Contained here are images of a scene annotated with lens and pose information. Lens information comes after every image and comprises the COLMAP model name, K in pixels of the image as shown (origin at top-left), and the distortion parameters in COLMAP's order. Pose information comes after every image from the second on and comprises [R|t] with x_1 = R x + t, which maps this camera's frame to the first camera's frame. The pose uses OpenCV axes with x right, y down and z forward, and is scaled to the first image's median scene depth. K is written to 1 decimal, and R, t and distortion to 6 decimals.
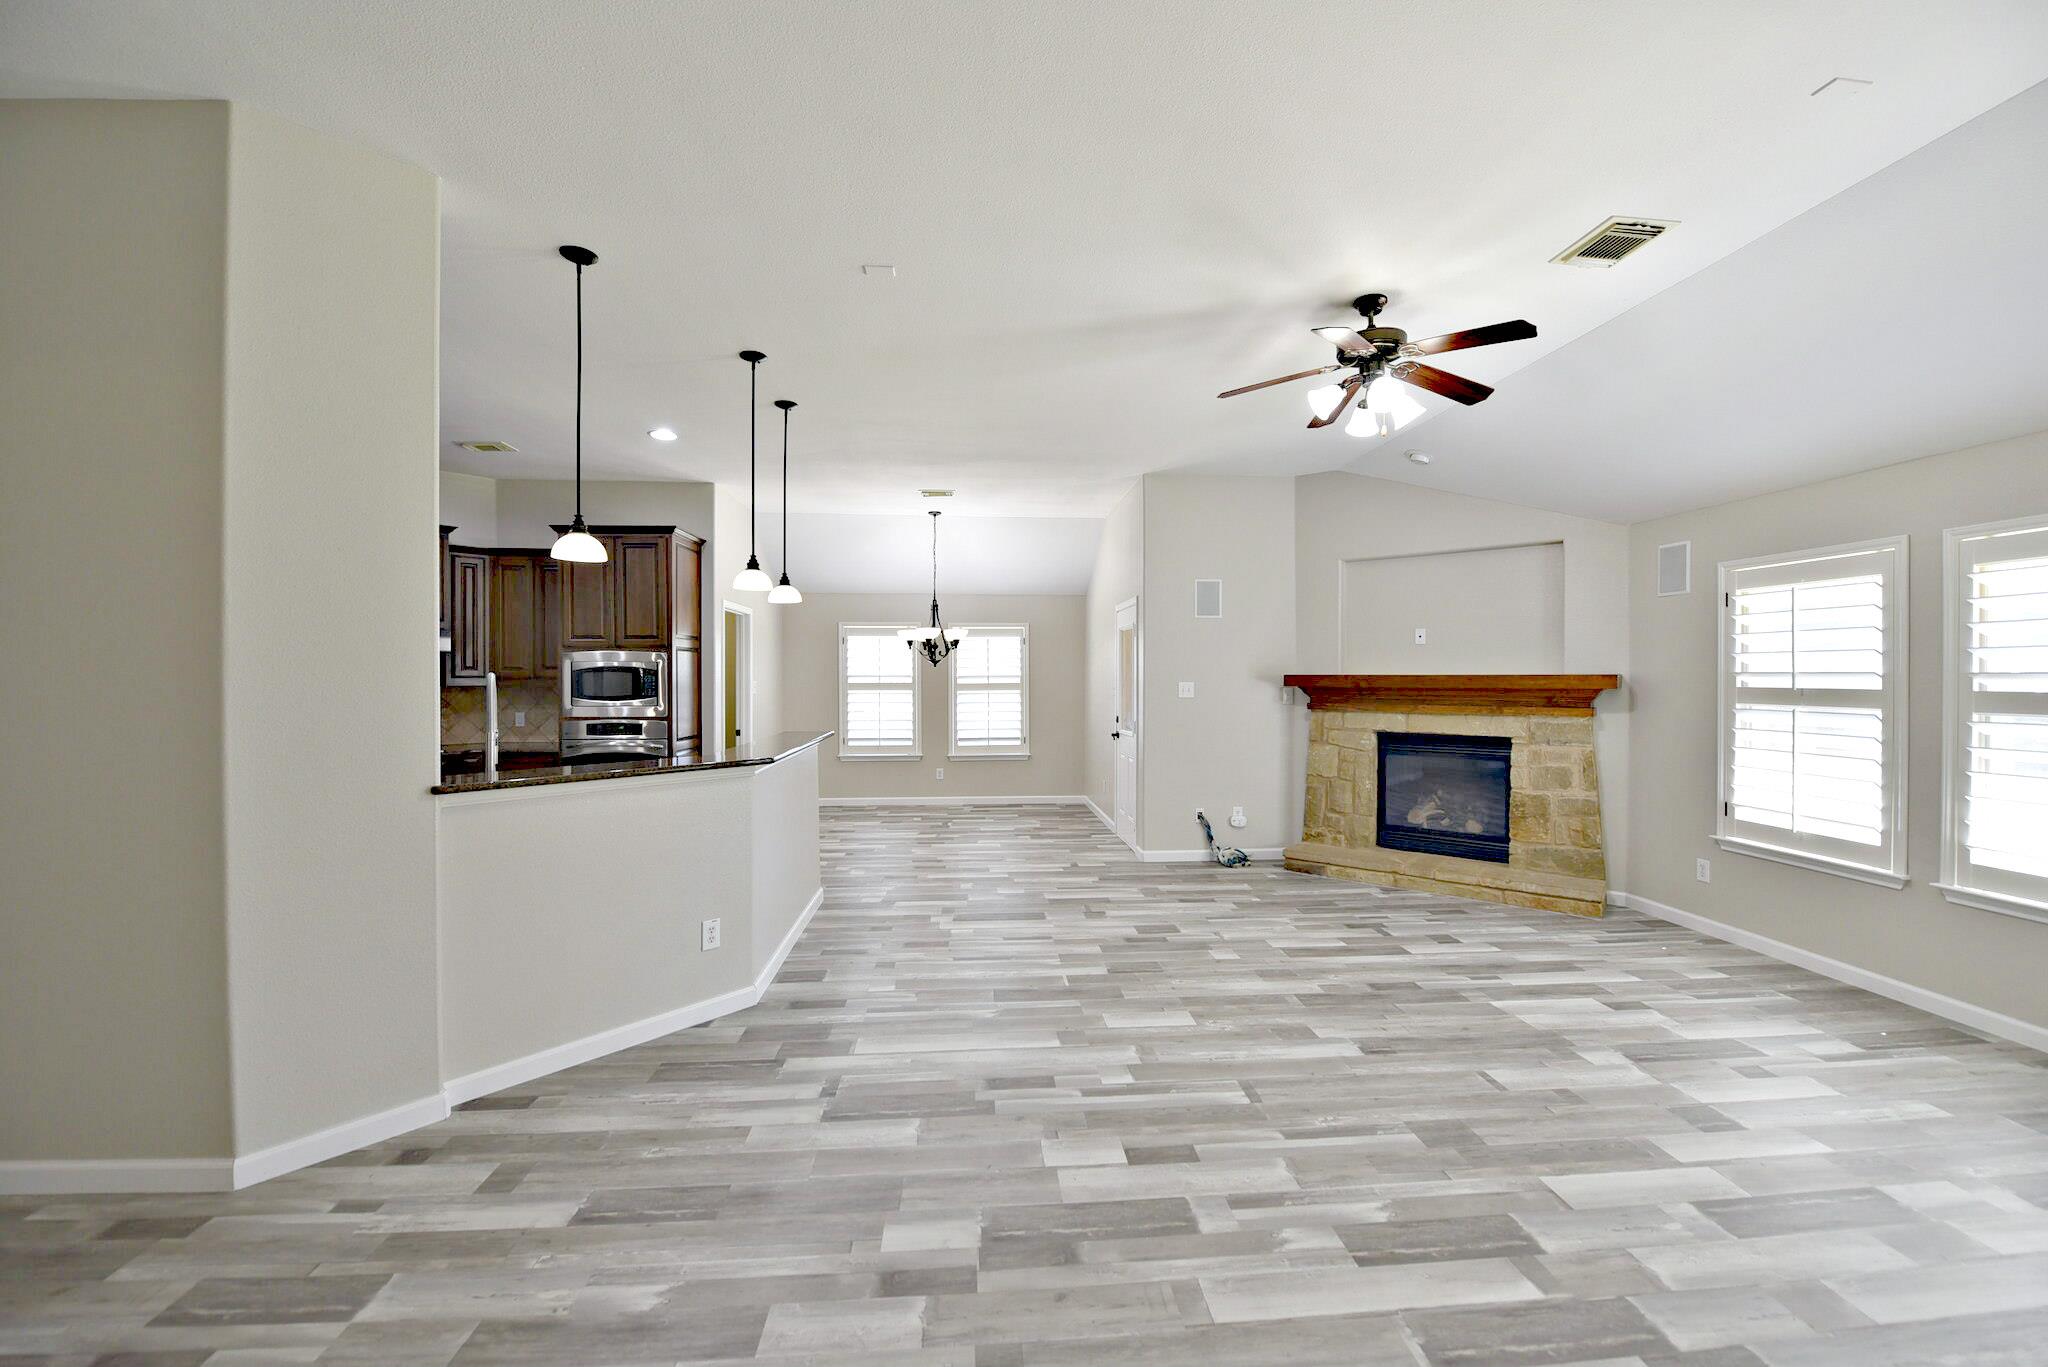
lens RADIAL K [[812.8, 0, 1030.3], [0, 812.8, 681.3], [0, 0, 1]] dist [-0.013767, -0.004165]
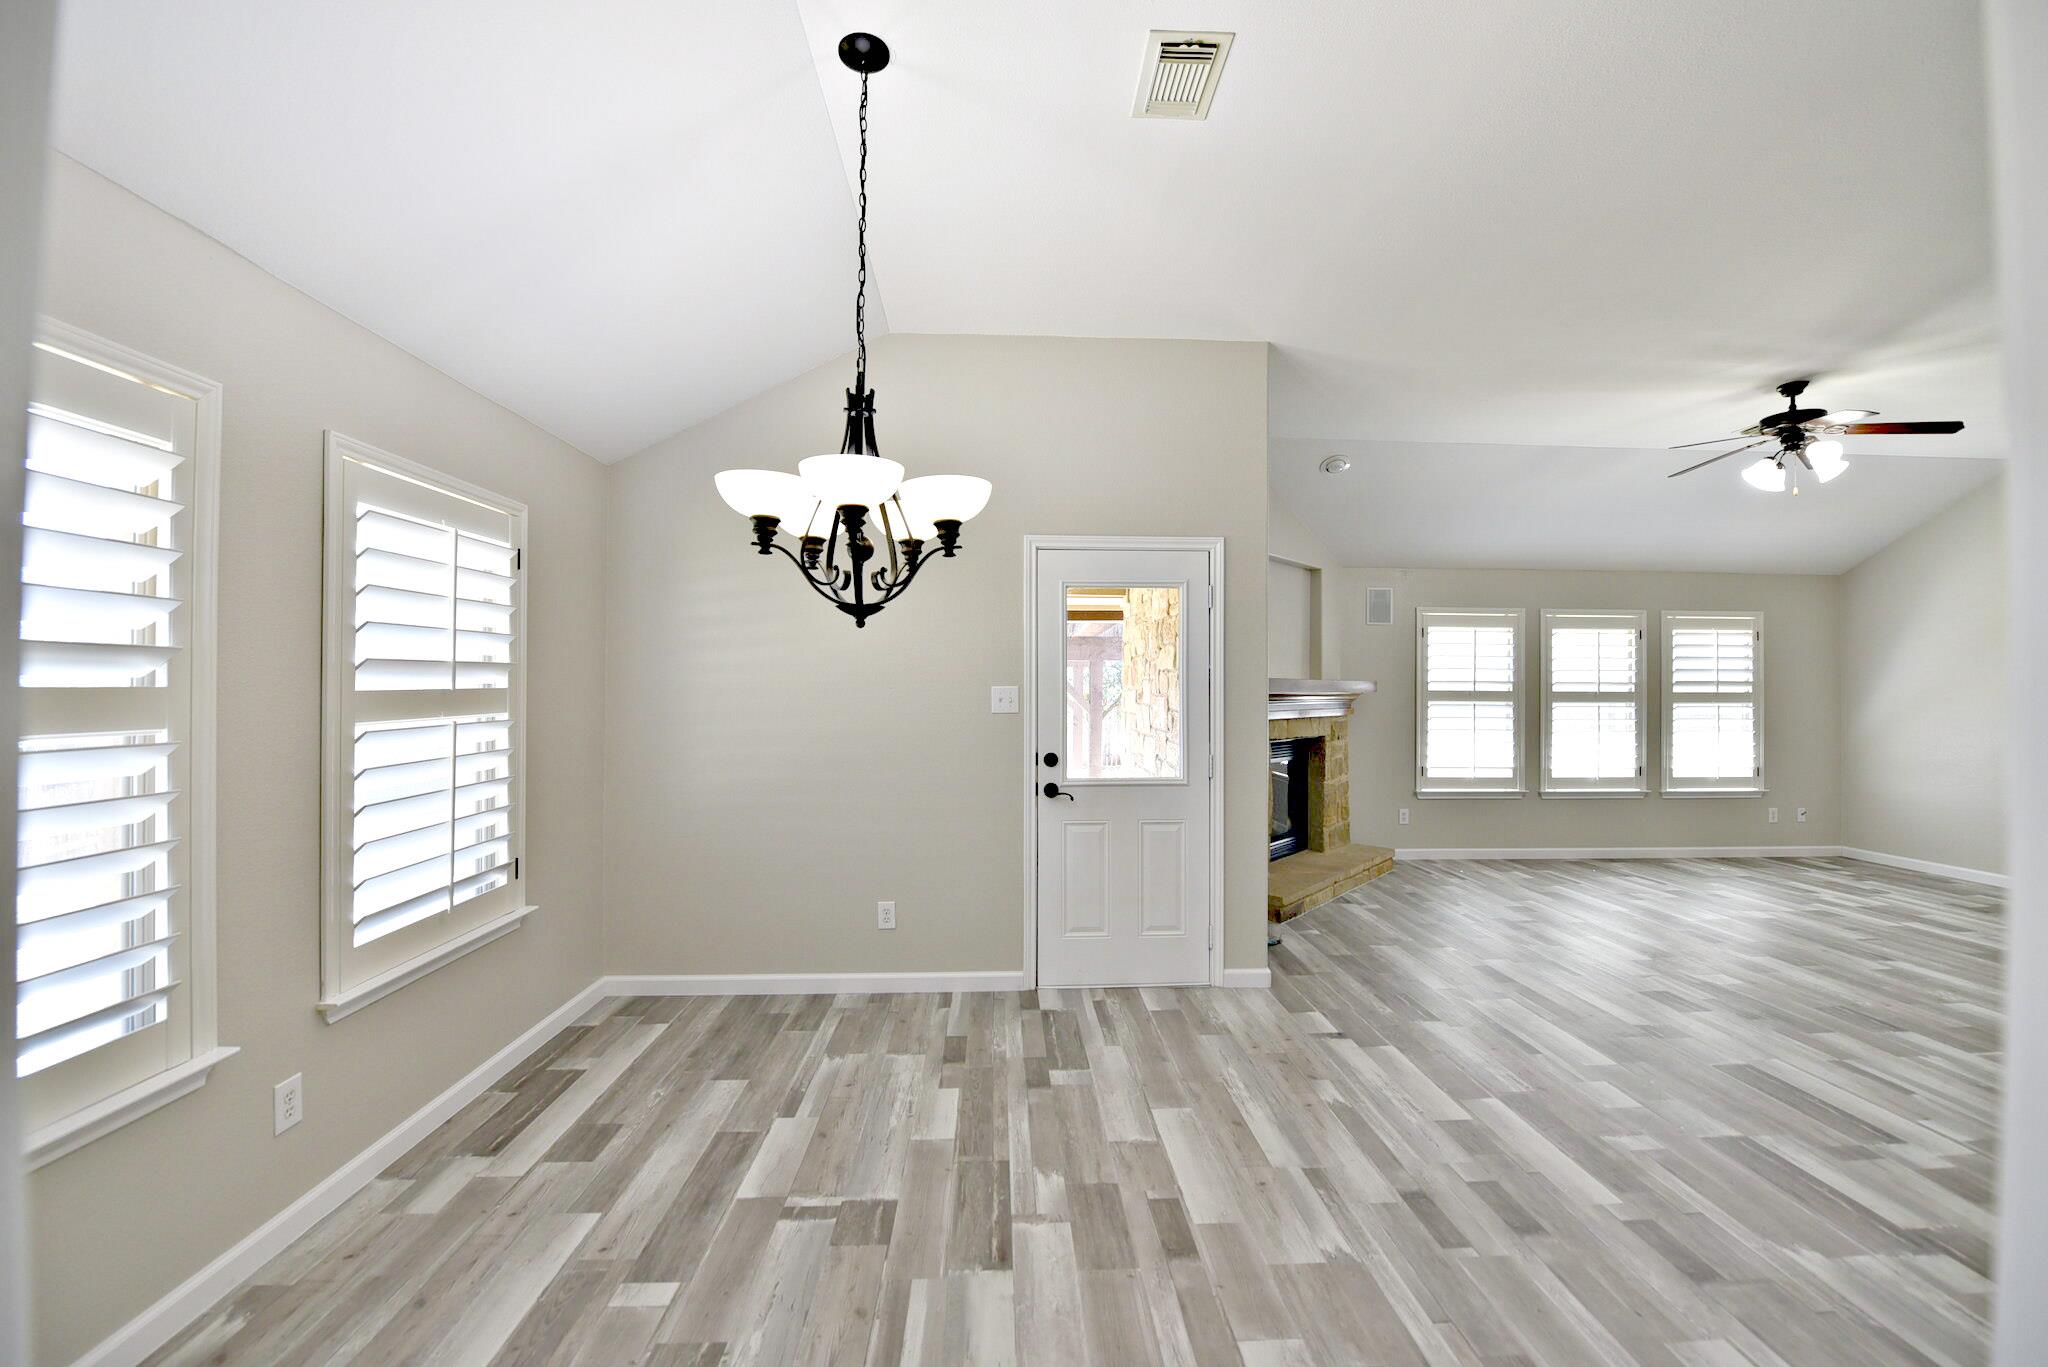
lens RADIAL K [[810.4, 0, 1018.8], [0, 810.4, 679.7], [0, 0, 1]] dist [-0.027201, -0.000046]
pose [[0.052367, 0.010372, 0.998574, -0.669147], [0.000103, 0.999946, -0.010391, 0.002838], [-0.998628, 0.000647, 0.052364, 1.653531]]
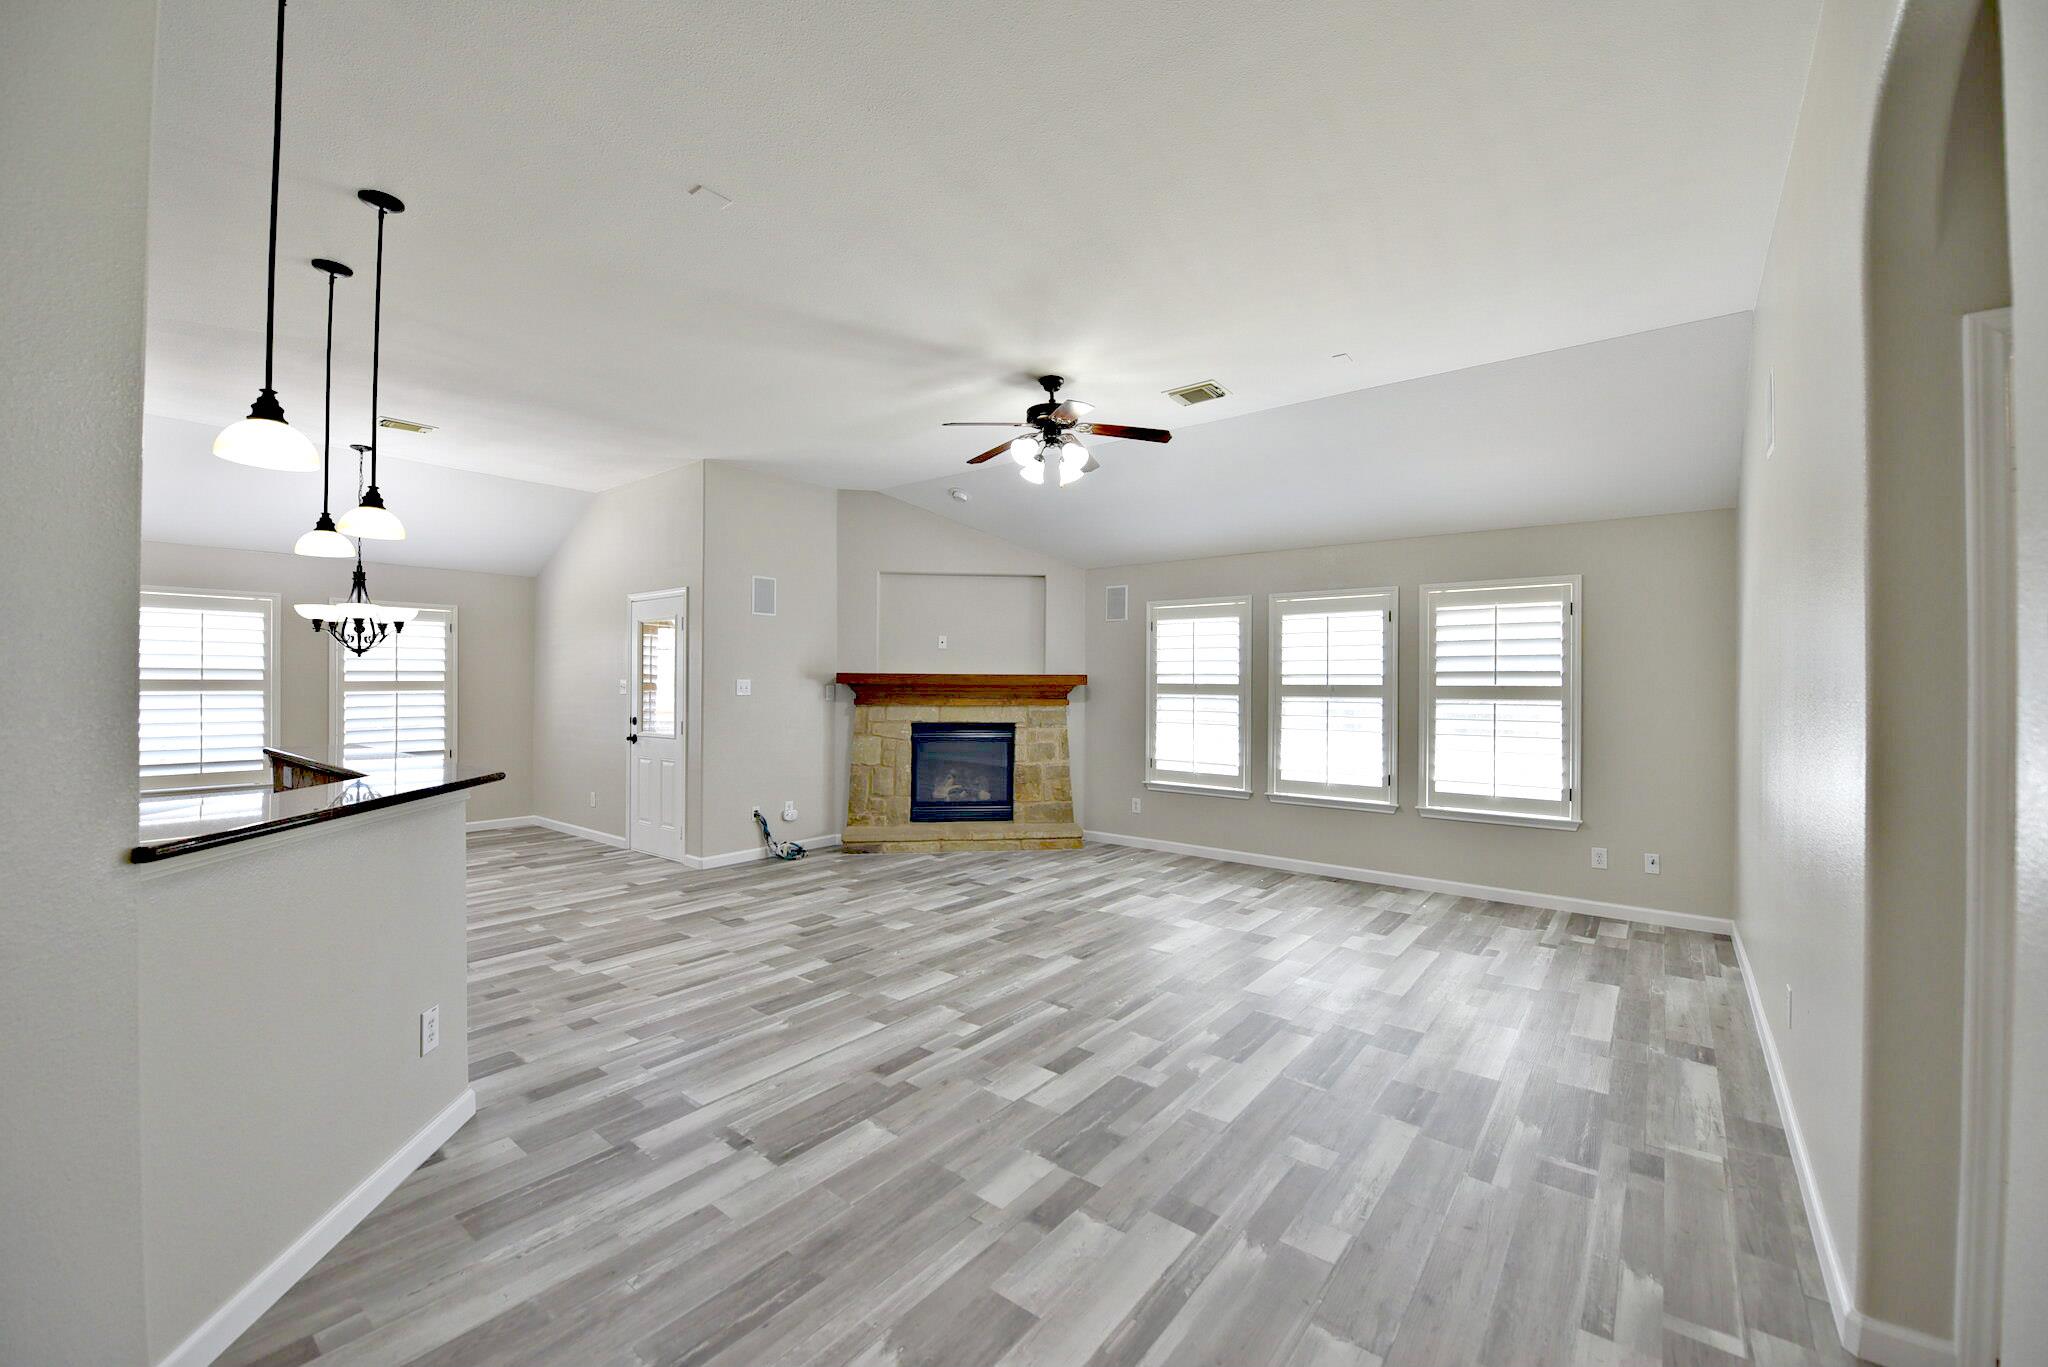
lens RADIAL K [[812.8, 0, 1030.3], [0, 812.8, 681.3], [0, 0, 1]] dist [-0.013767, -0.004165]
pose [[0.678768, 0.004921, 0.734337, -0.421449], [-0.001398, 0.999984, -0.005409, 0.011955], [-0.734352, 0.002645, 0.678764, 0.115768]]
